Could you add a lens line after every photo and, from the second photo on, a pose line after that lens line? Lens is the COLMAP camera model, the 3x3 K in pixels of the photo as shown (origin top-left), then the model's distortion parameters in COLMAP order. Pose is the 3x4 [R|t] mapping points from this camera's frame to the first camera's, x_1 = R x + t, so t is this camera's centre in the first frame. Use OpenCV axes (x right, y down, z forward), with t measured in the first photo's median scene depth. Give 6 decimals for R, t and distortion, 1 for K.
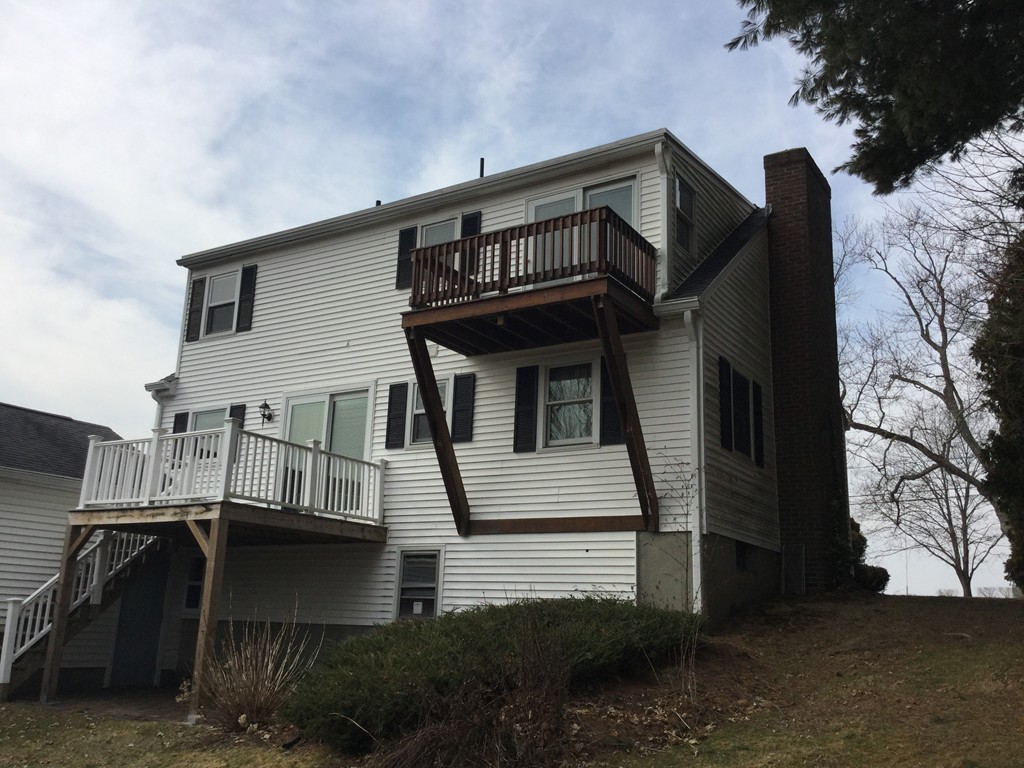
lens RADIAL K [[930.9, 0, 512.0], [0, 930.9, 384.0], [0, 0, 1]] dist [0.046317, -0.005172]
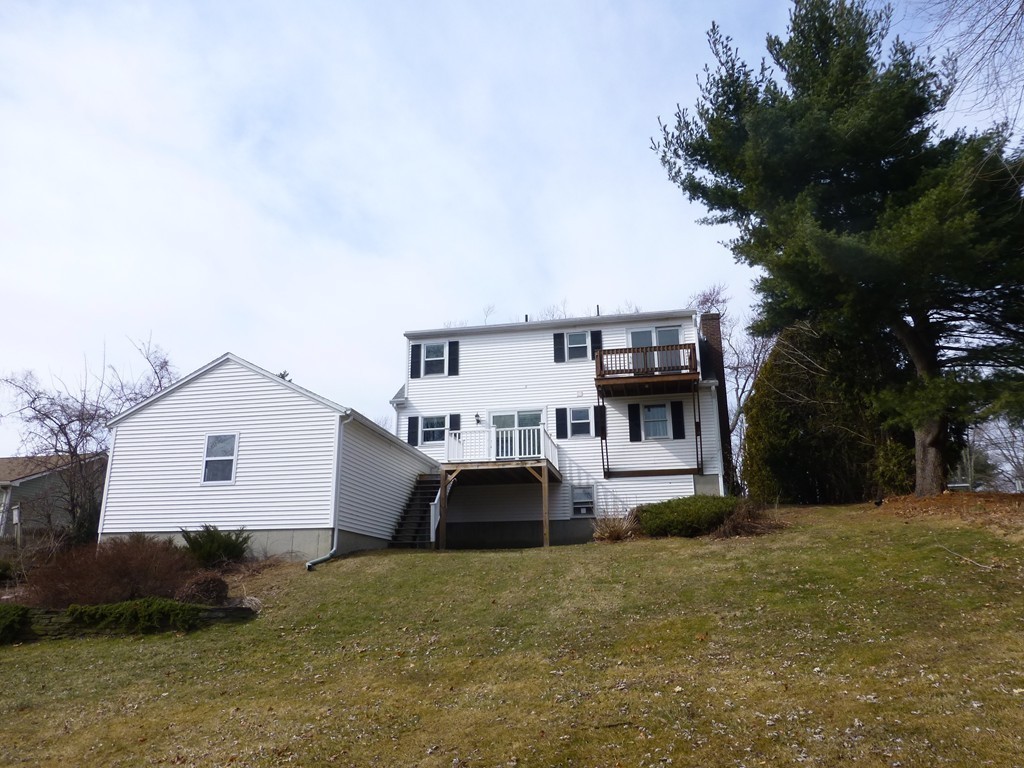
lens RADIAL K [[736.6, 0, 512.0], [0, 736.6, 384.0], [0, 0, 1]] dist [-0.006500, 0.000466]
pose [[0.941983, 0.052742, 0.331492, -0.866900], [-0.046431, 0.998558, -0.026937, -0.004963], [-0.332434, 0.009983, 0.943074, -0.598178]]
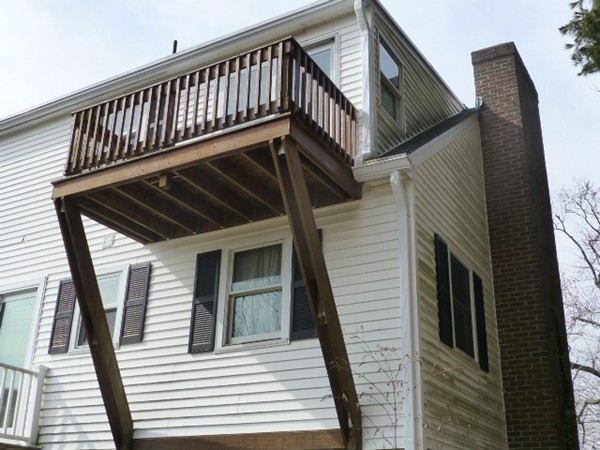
lens RADIAL K [[742.3, 0, 300.0], [0, 742.3, 225.0], [0, 0, 1]] dist [-0.065453, 0.051900]
pose [[0.999138, 0.001091, 0.041496, 0.071331], [0.004956, 0.989369, -0.145343, 0.055874], [-0.041213, 0.145423, 0.988511, 0.333266]]
